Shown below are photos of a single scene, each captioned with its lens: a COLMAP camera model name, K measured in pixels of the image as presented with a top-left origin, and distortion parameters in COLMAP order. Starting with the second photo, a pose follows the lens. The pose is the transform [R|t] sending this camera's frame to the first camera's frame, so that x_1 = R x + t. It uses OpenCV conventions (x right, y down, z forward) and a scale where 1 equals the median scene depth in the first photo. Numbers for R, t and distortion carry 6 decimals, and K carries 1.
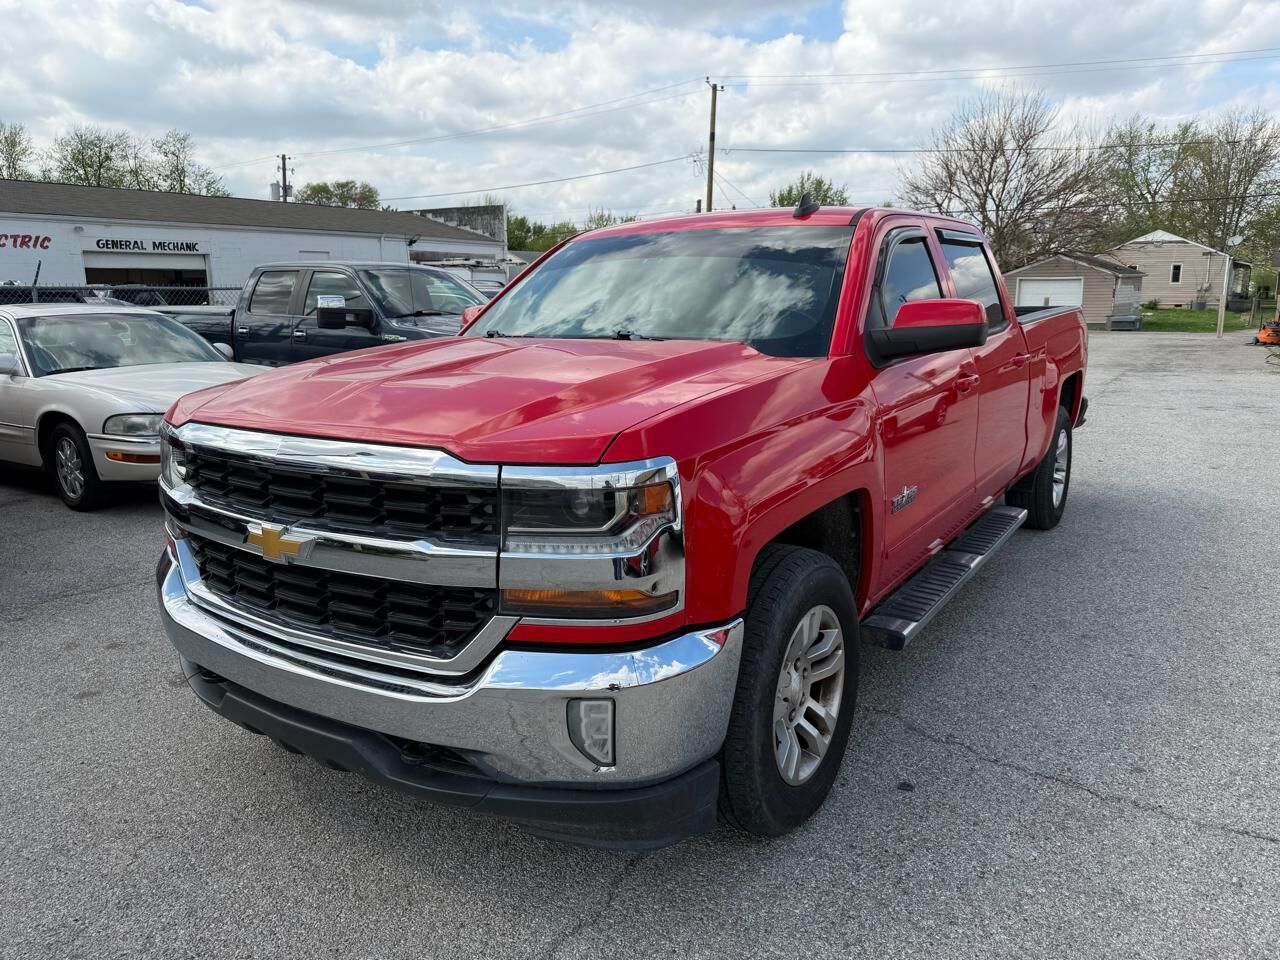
lens RADIAL K [[959.6, 0, 640.0], [0, 959.6, 480.0], [0, 0, 1]] dist [0.002625, -0.013802]
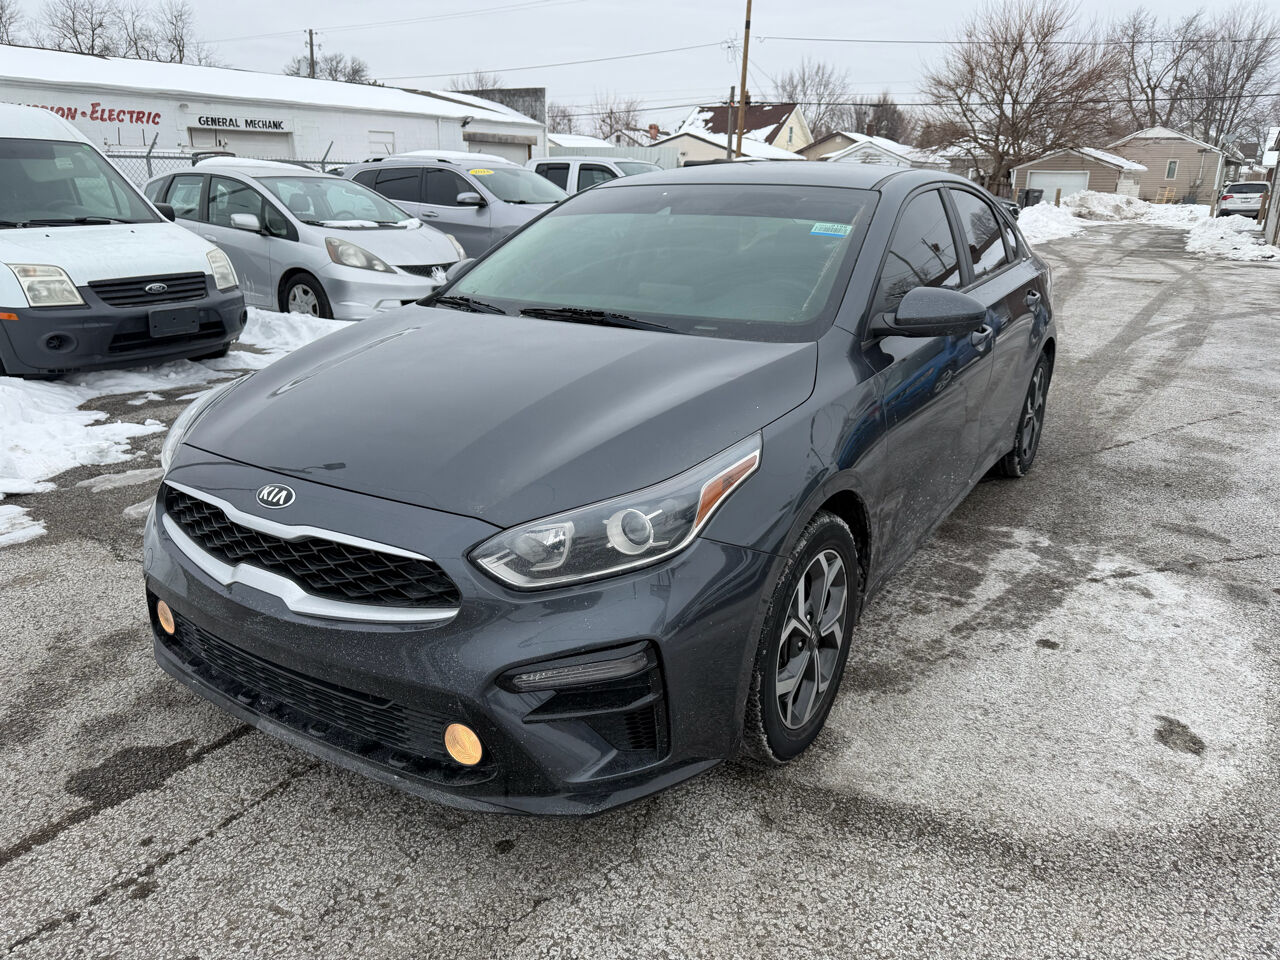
lens RADIAL K [[979.7, 0, 640.0], [0, 979.7, 480.0], [0, 0, 1]] dist [-0.003043, -0.005507]
pose [[0.999457, 0.010718, 0.031148, -0.071442], [-0.013958, 0.994293, 0.105764, 0.024131], [-0.029836, -0.106142, 0.993903, -0.112355]]
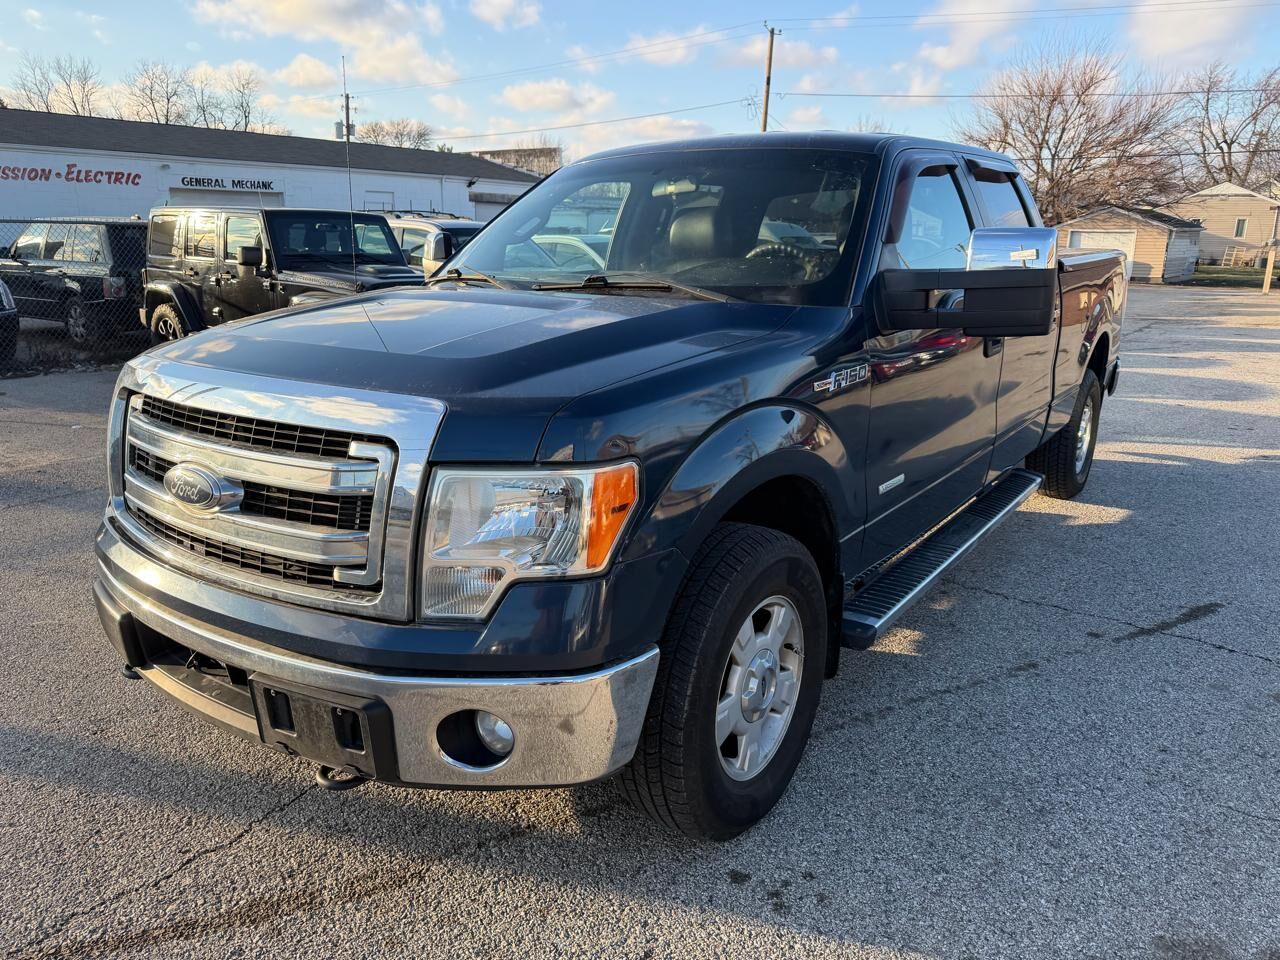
lens RADIAL K [[964.7, 0, 624.6], [0, 964.7, 481.4], [0, 0, 1]] dist [0.001527, -0.009662]
pose [[0.997495, 0.034991, -0.061475, 0.002679], [-0.031452, 0.997843, 0.057625, 0.007344], [0.063359, -0.055547, 0.996444, -0.042558]]
